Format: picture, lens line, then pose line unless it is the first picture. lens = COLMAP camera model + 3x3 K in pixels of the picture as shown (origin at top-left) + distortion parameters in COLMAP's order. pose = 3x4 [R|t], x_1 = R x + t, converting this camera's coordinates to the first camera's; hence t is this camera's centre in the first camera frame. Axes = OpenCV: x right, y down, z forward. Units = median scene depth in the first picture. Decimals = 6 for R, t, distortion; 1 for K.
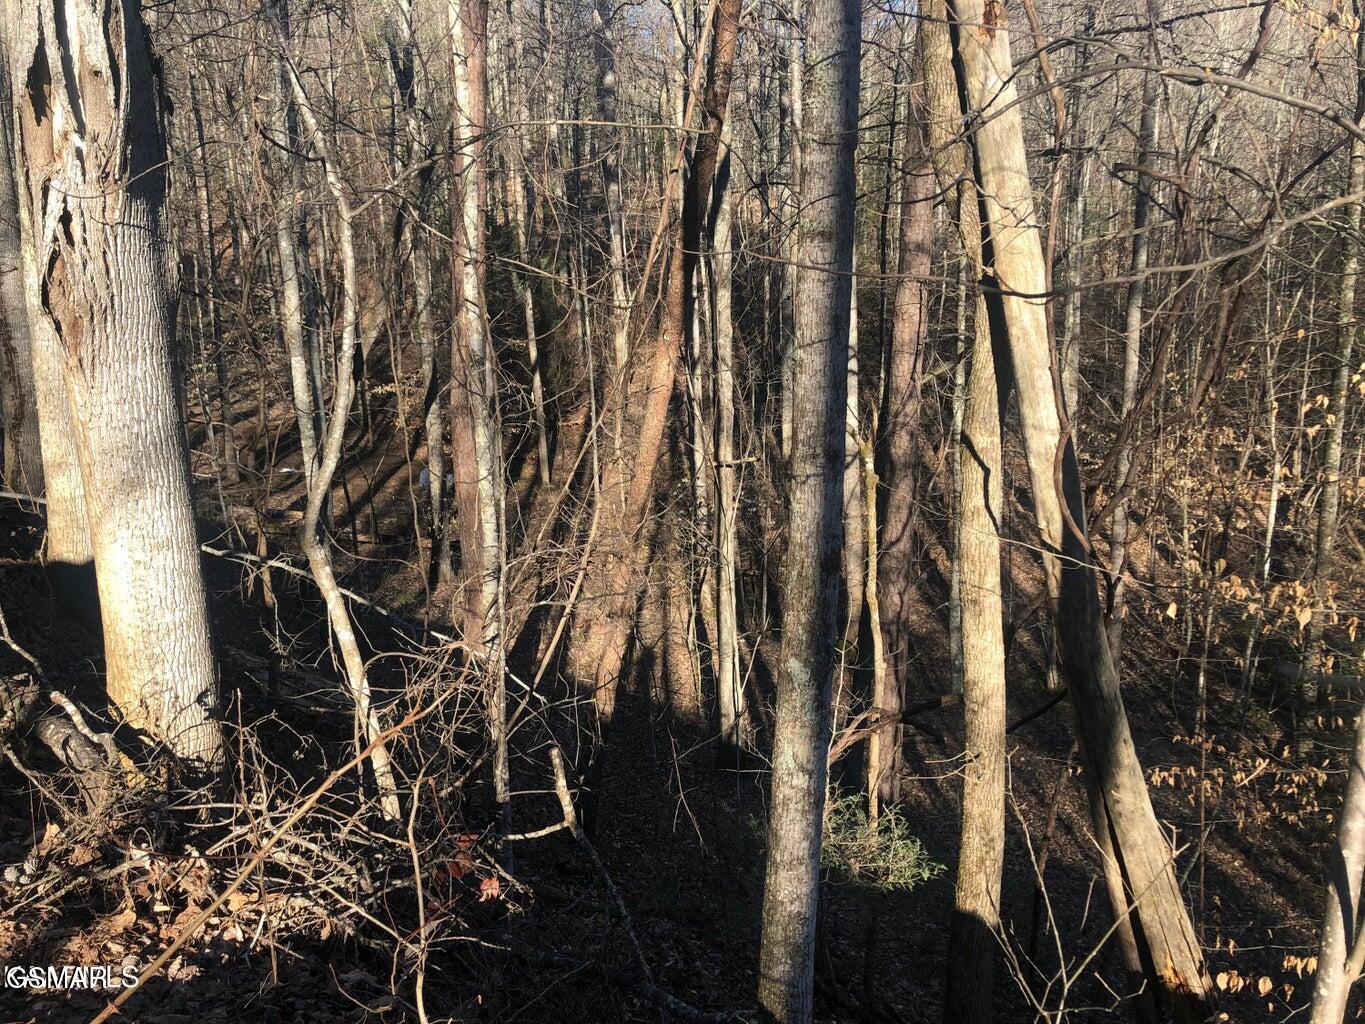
lens RADIAL K [[1120.0, 0, 666.2], [0, 1120.0, 508.2], [0, 0, 1]] dist [0.052987, -0.052337]
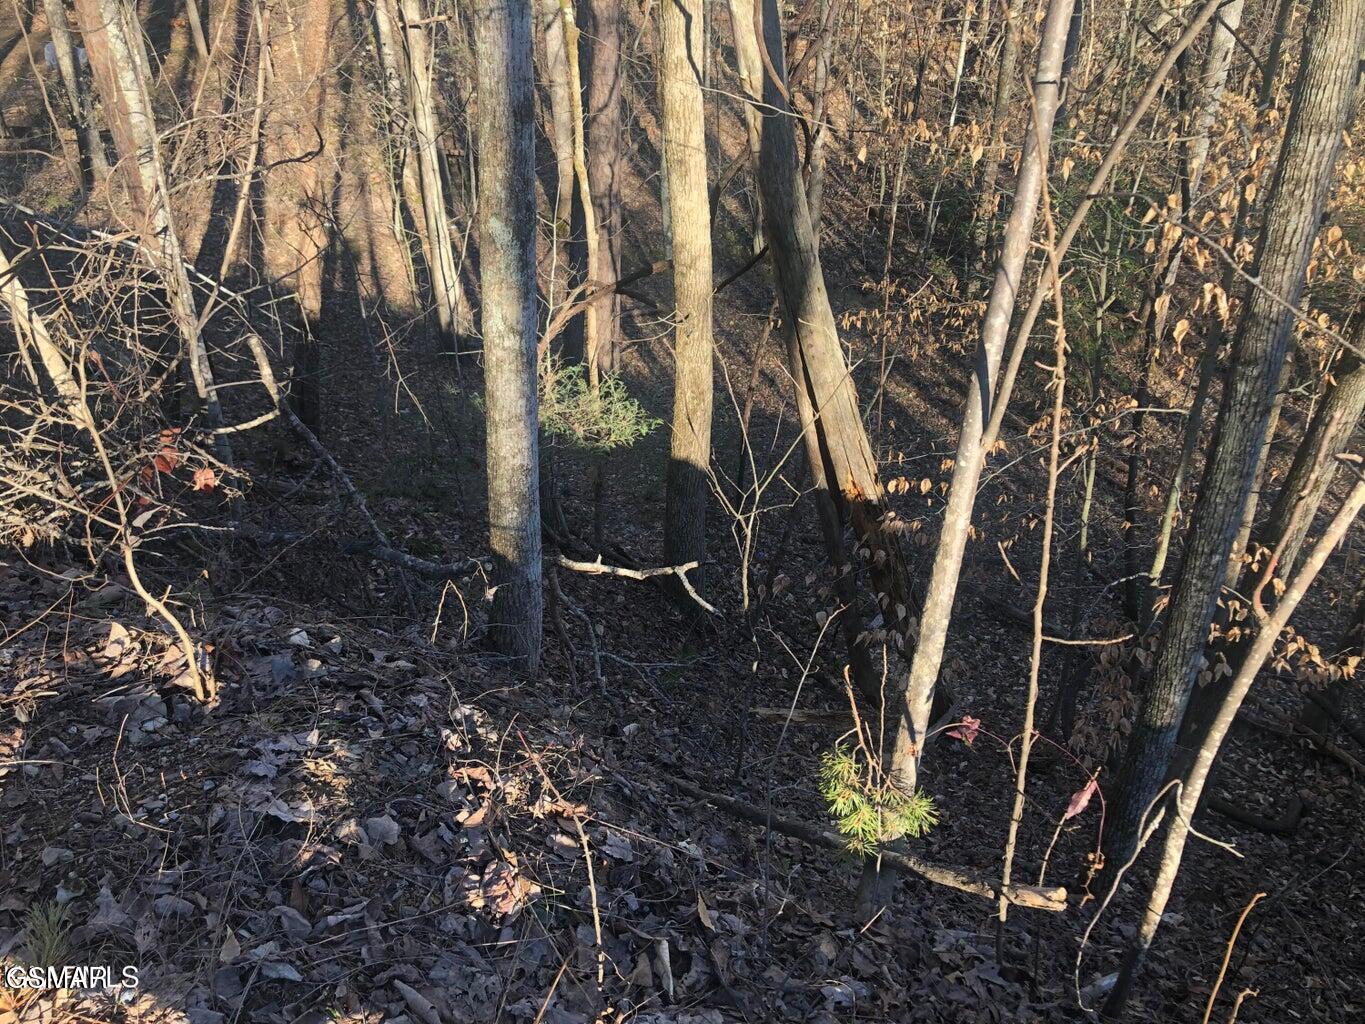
lens RADIAL K [[1120.0, 0, 666.2], [0, 1120.0, 508.2], [0, 0, 1]] dist [0.052987, -0.052337]
pose [[0.967526, -0.124033, 0.220246, 0.005100], [0.037968, 0.932757, 0.358500, 0.010171], [-0.249902, -0.338496, 0.907177, 0.000773]]
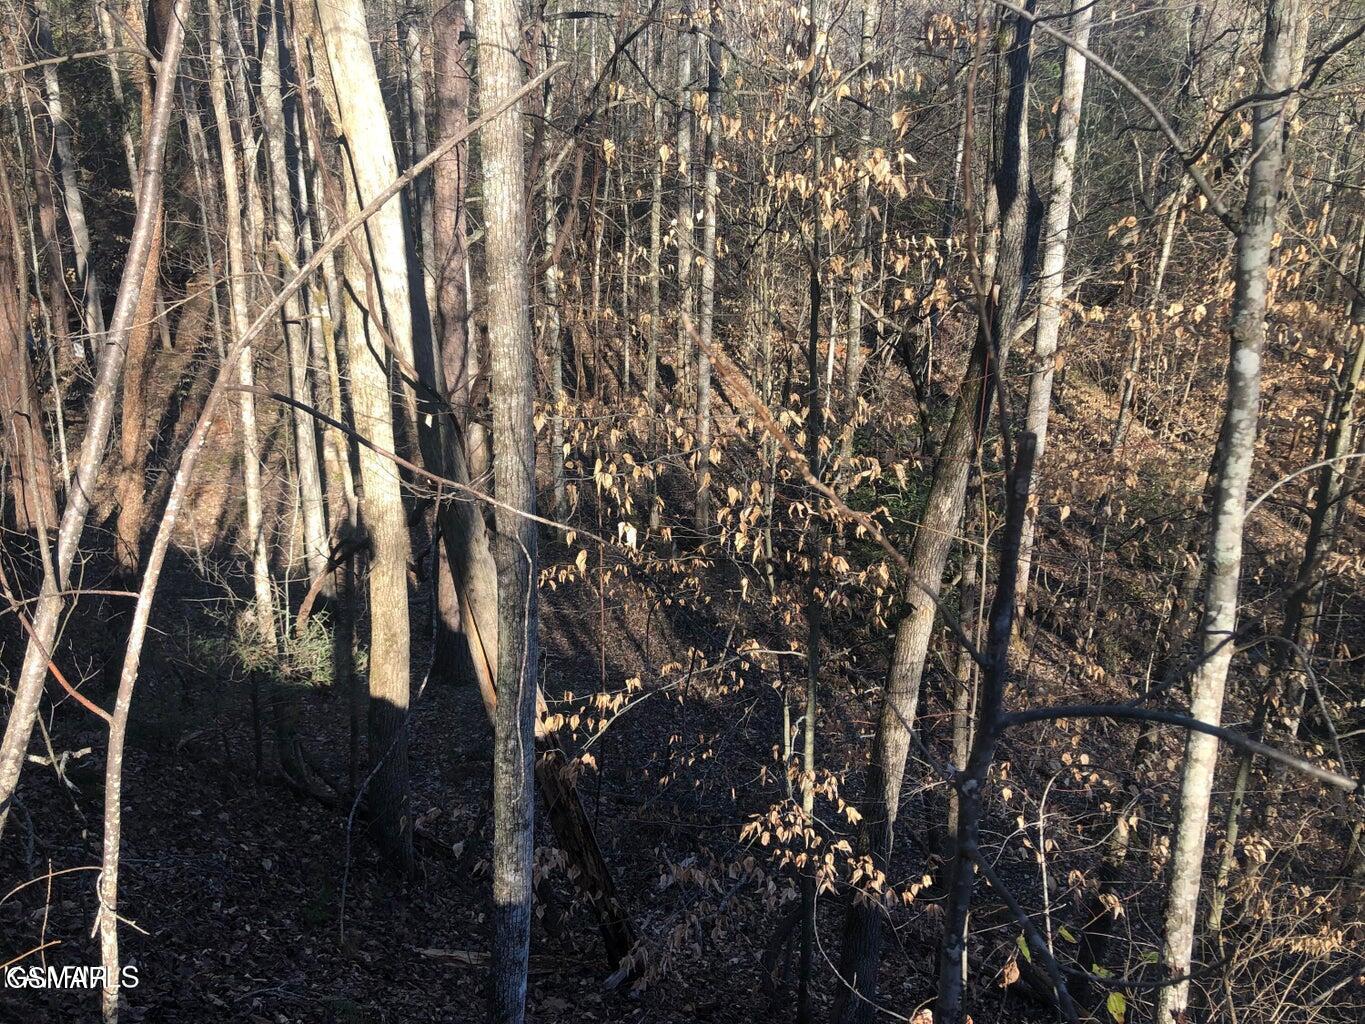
lens RADIAL K [[1120.0, 0, 666.2], [0, 1120.0, 508.2], [0, 0, 1]] dist [0.052987, -0.052337]
pose [[0.965541, -0.052003, 0.255004, 0.248614], [0.021620, 0.992474, 0.120532, 0.028443], [-0.259353, -0.110865, 0.959398, -0.153467]]
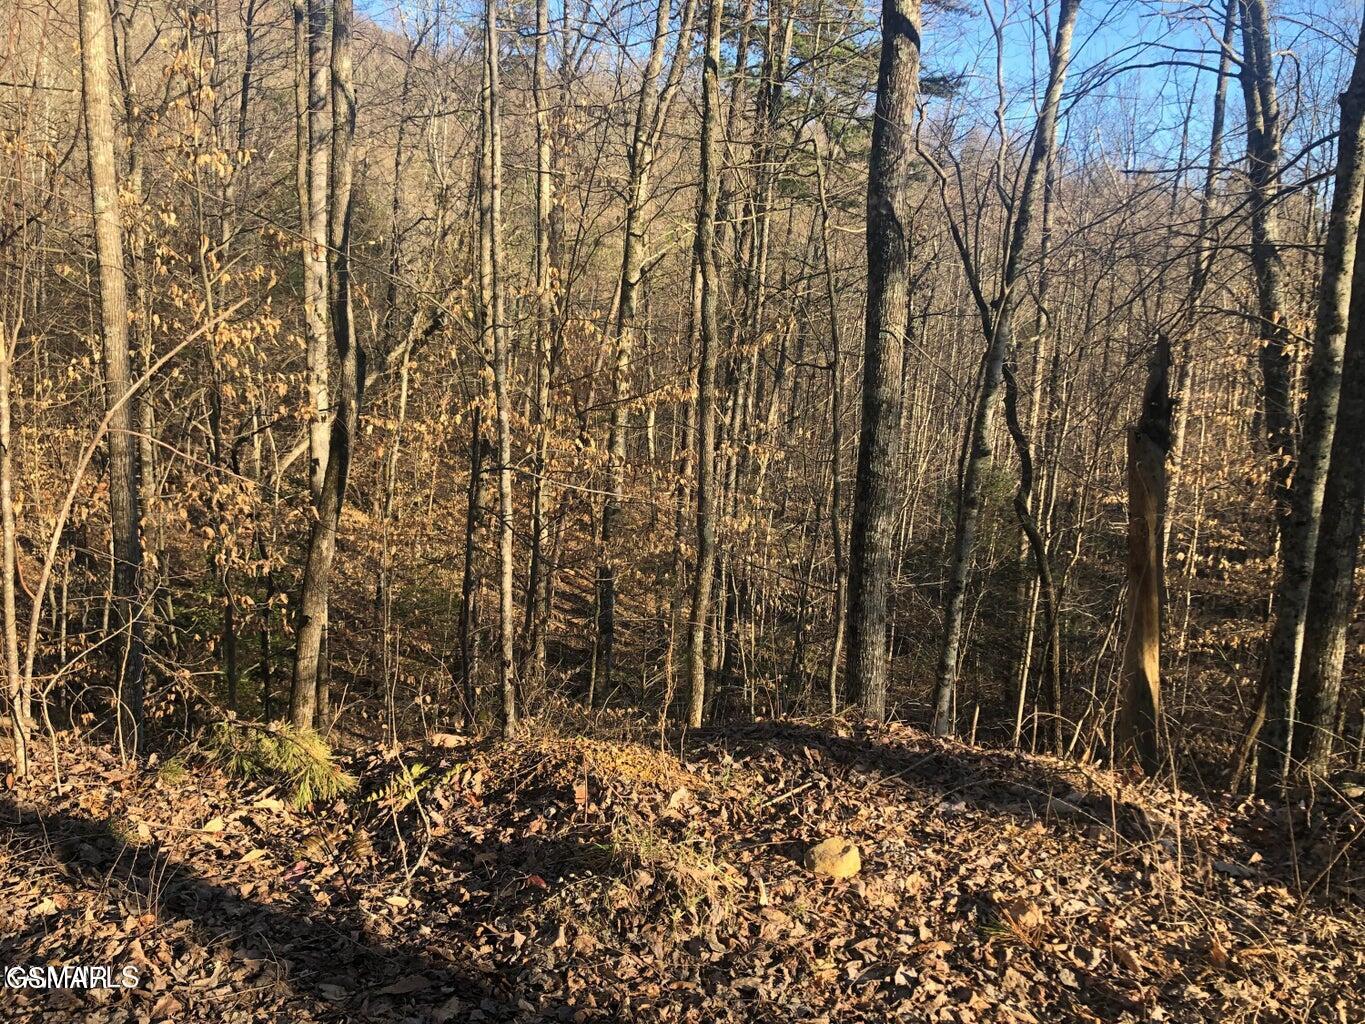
lens RADIAL K [[1120.0, 0, 666.2], [0, 1120.0, 508.2], [0, 0, 1]] dist [0.052987, -0.052337]
pose [[0.608943, -0.080423, 0.789126, -0.106533], [0.086543, 0.995644, 0.034688, 0.079160], [-0.788479, 0.047171, 0.613251, -0.492462]]
